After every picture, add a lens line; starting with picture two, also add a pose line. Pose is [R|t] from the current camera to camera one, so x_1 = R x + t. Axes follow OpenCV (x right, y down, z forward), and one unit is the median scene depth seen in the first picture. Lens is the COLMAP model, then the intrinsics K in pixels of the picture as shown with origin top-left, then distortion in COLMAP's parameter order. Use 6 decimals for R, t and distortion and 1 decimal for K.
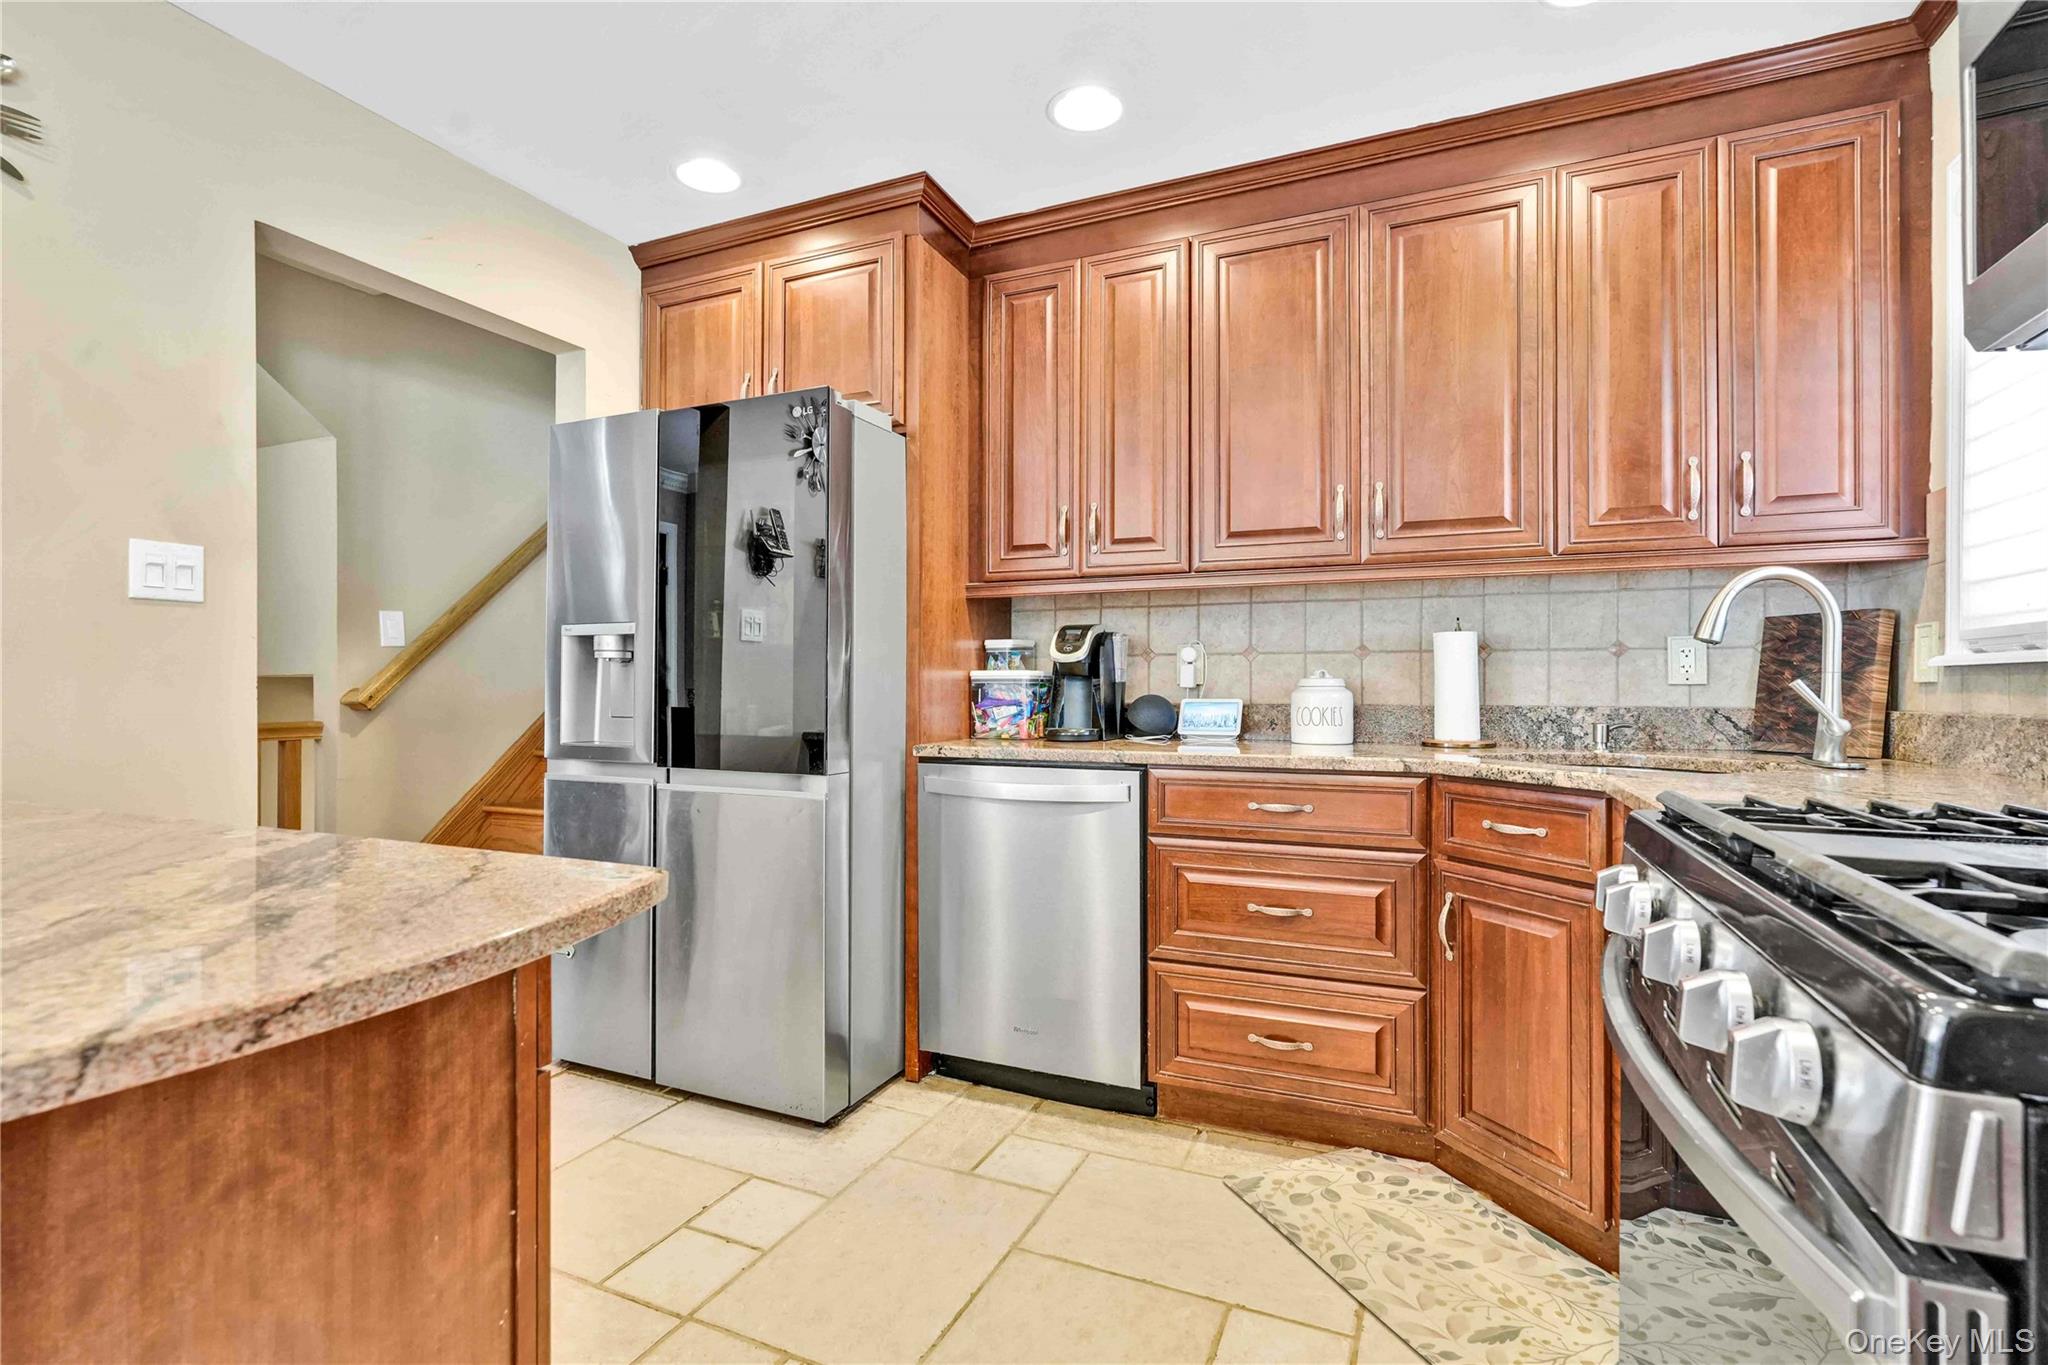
lens RADIAL K [[929.0, 0, 1024.0], [0, 929.0, 682.5], [0, 0, 1]] dist [-0.000176, -0.000198]
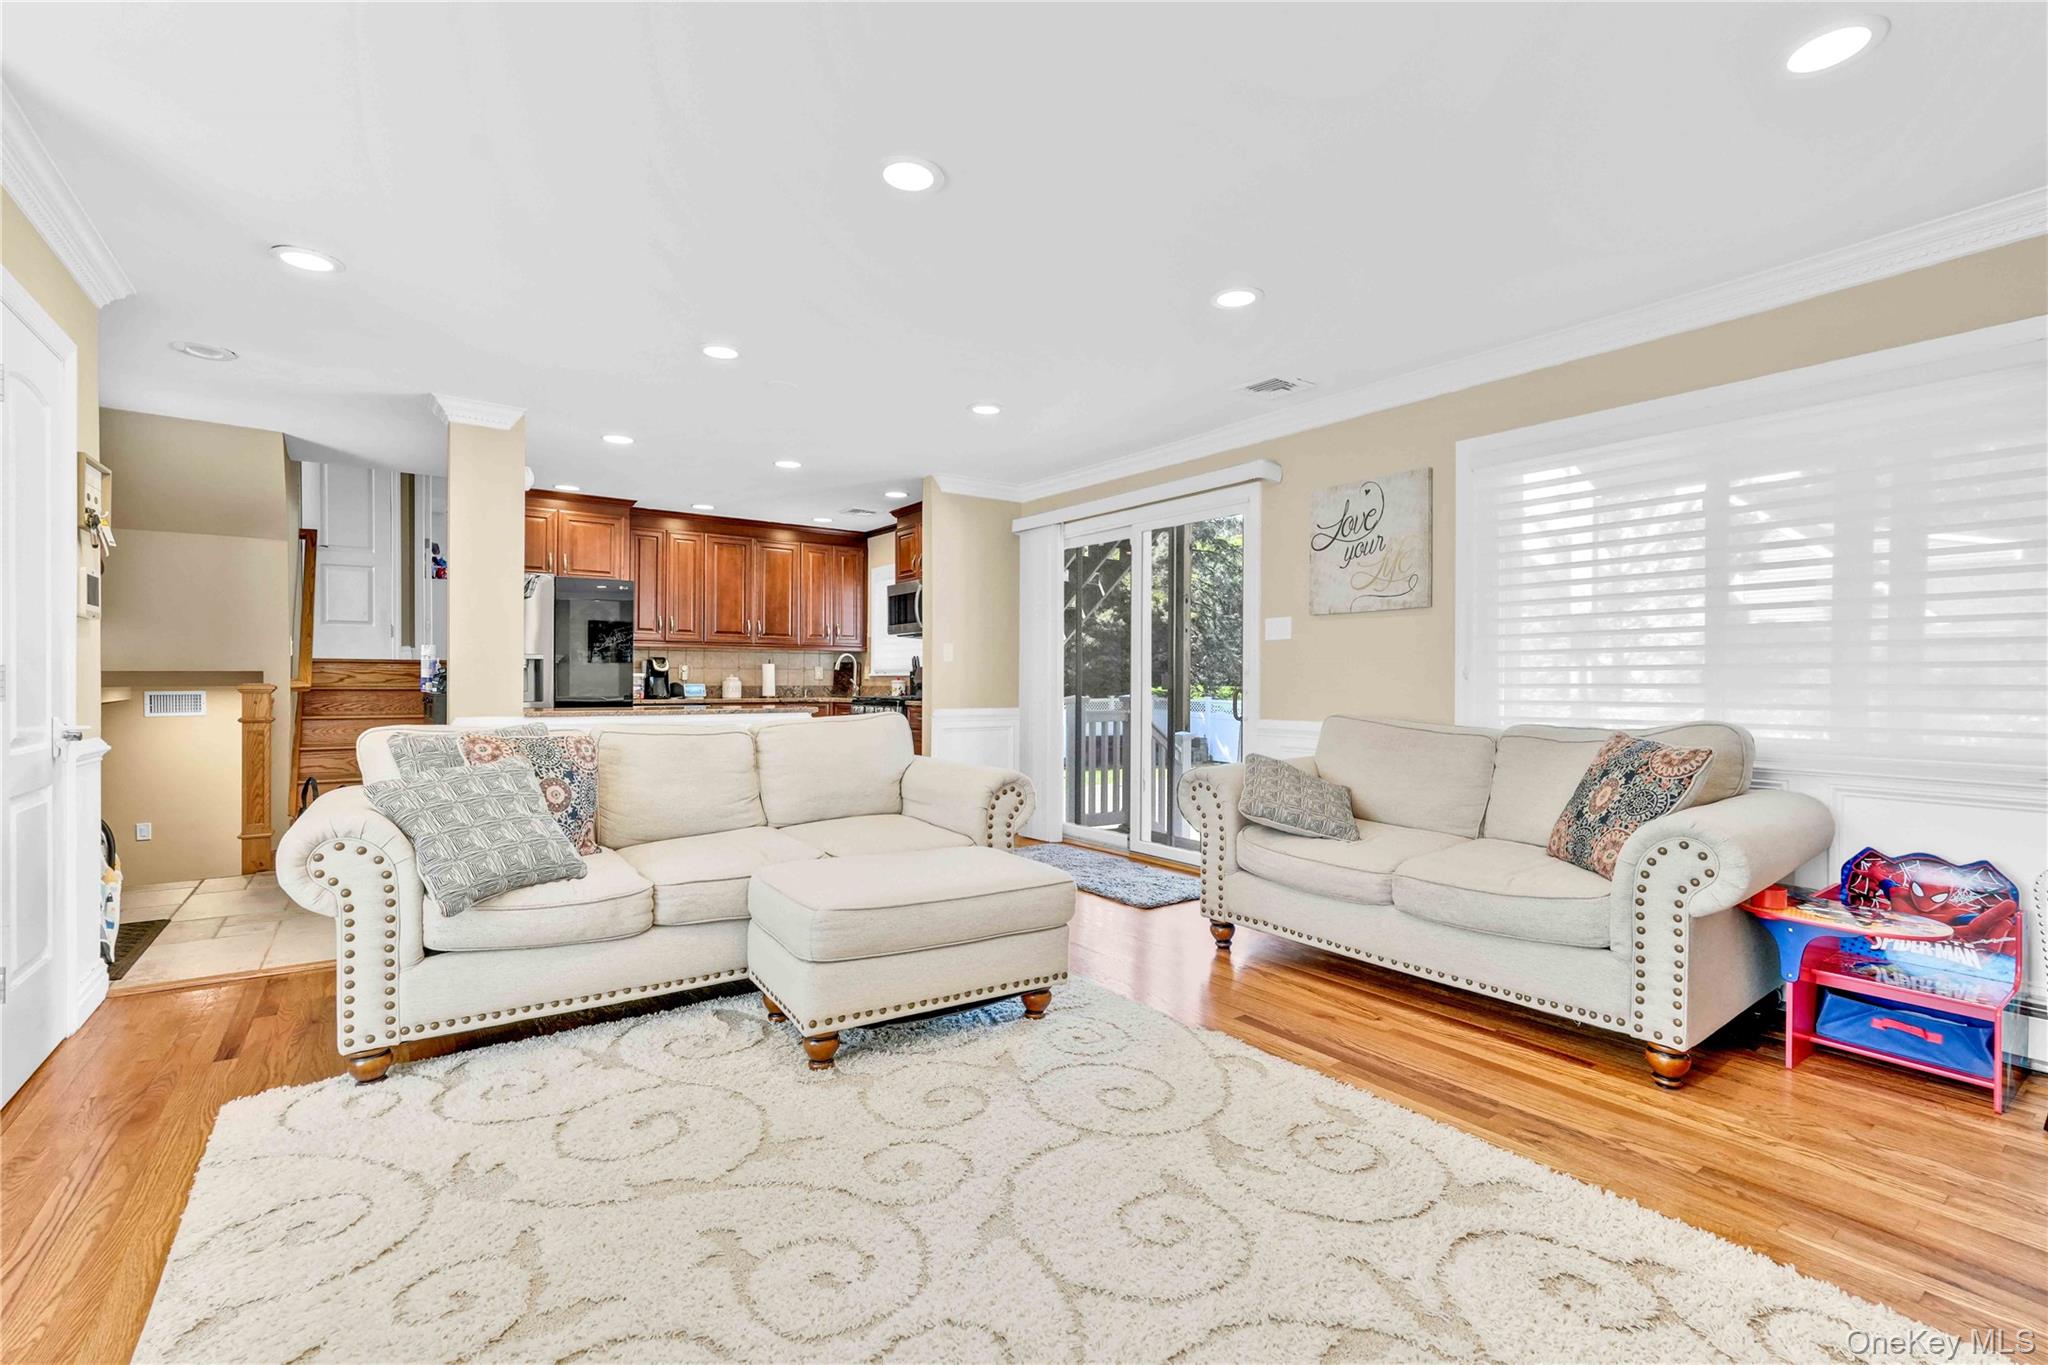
lens RADIAL K [[929.0, 0, 1024.0], [0, 929.0, 682.5], [0, 0, 1]] dist [-0.000176, -0.000198]
pose [[0.518614, -0.003015, 0.855003, -2.457016], [-0.000403, 0.999993, 0.003770, -0.000650], [-0.855008, -0.002300, 0.518609, -1.975872]]
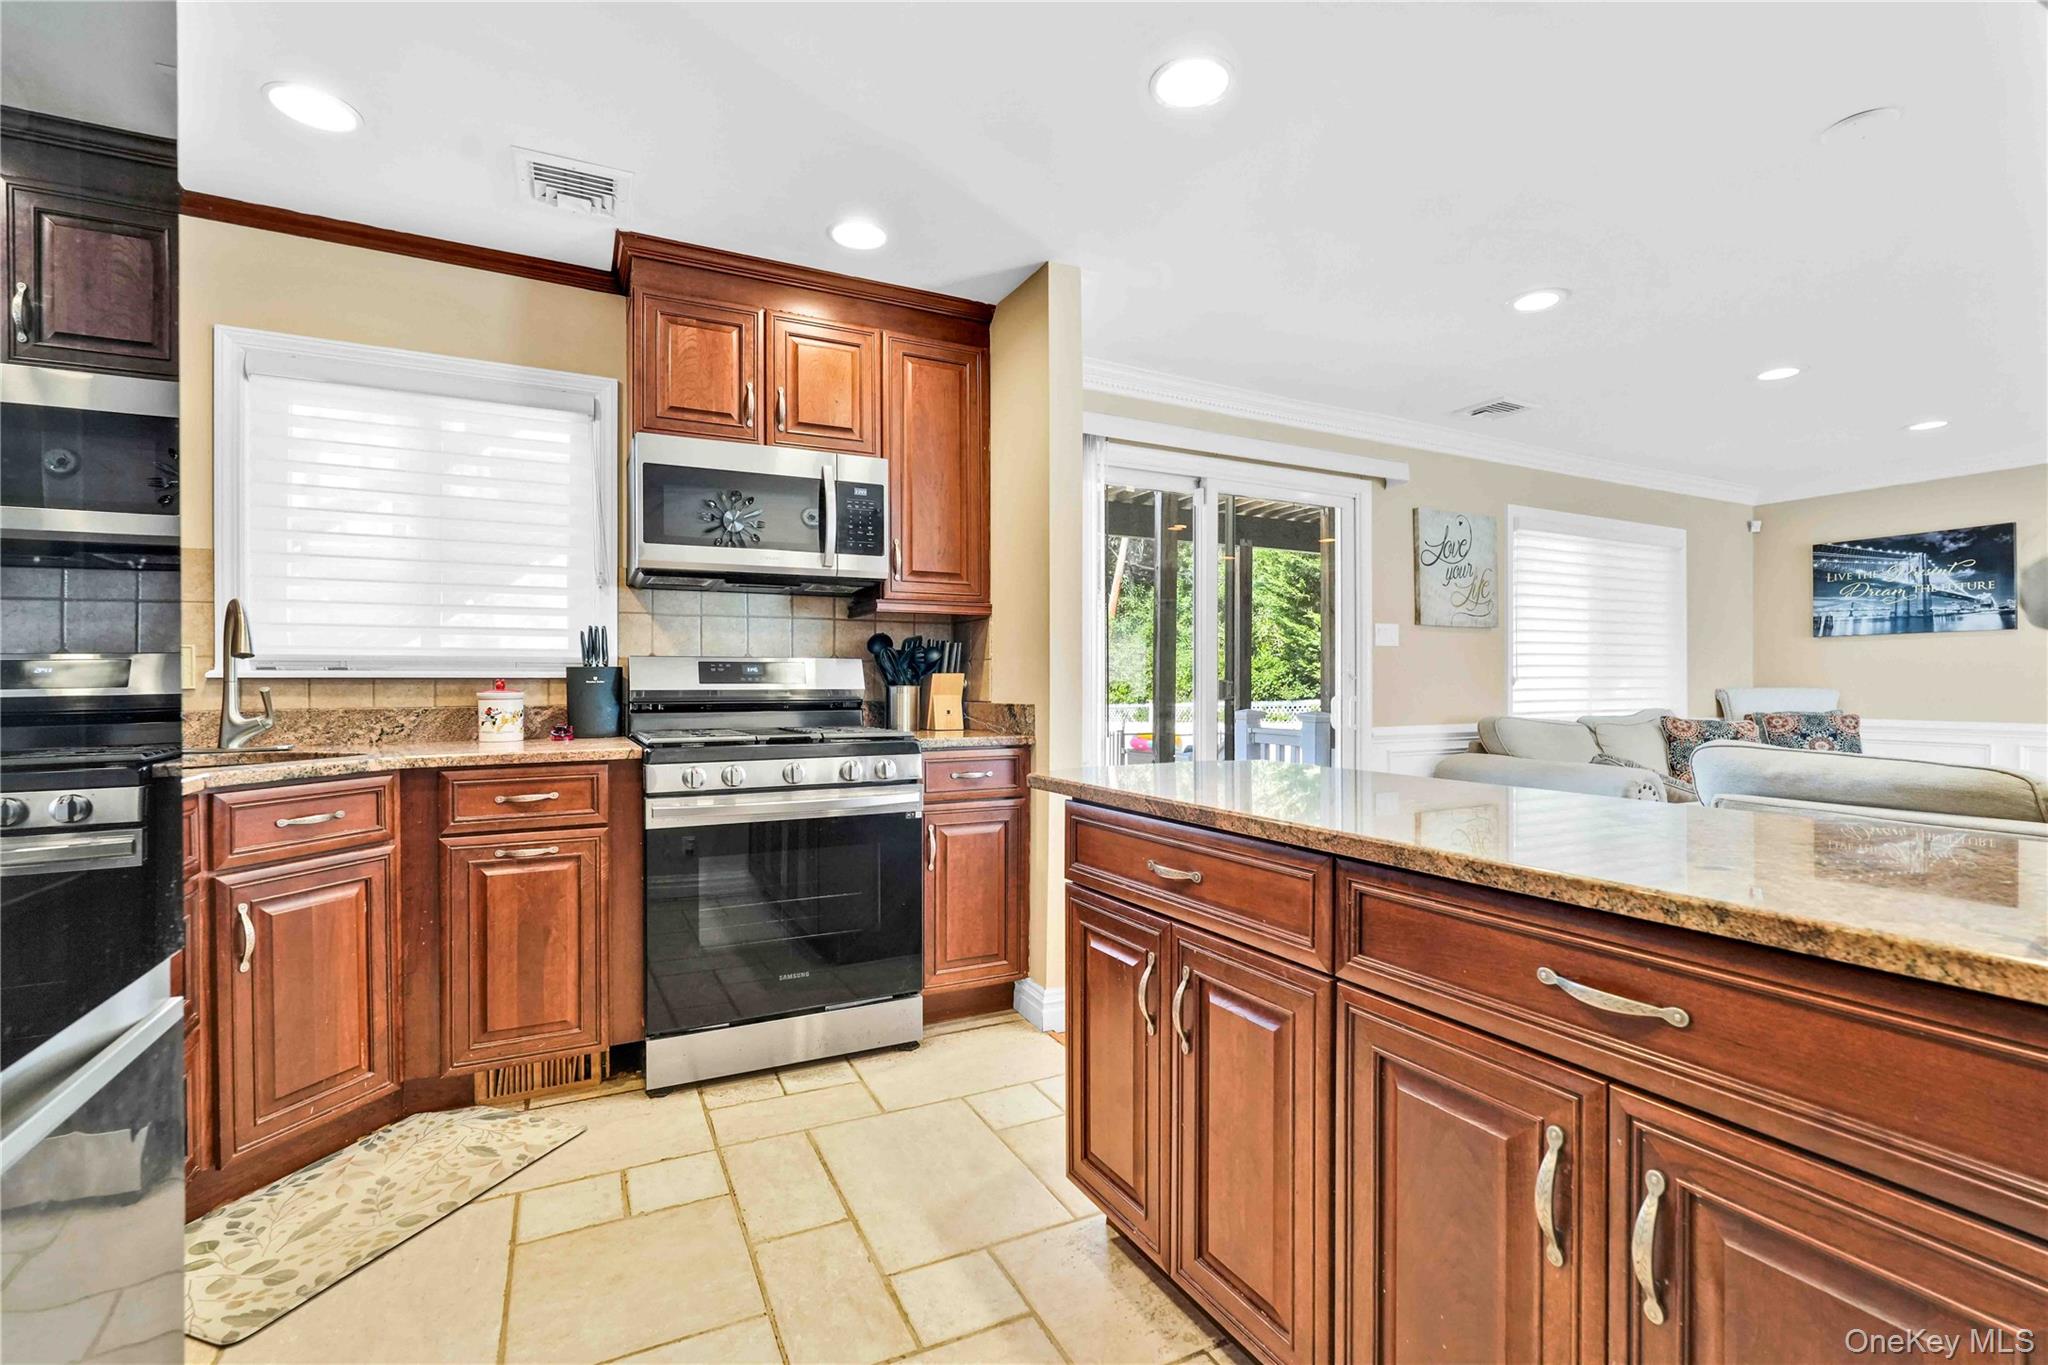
lens RADIAL K [[929.0, 0, 1024.0], [0, 929.0, 682.5], [0, 0, 1]] dist [-0.000176, -0.000198]
pose [[-0.771013, 0.003544, 0.636809, -0.823966], [0.002433, 0.999994, -0.002619, -0.004024], [-0.636815, -0.000470, -0.771017, 1.254601]]
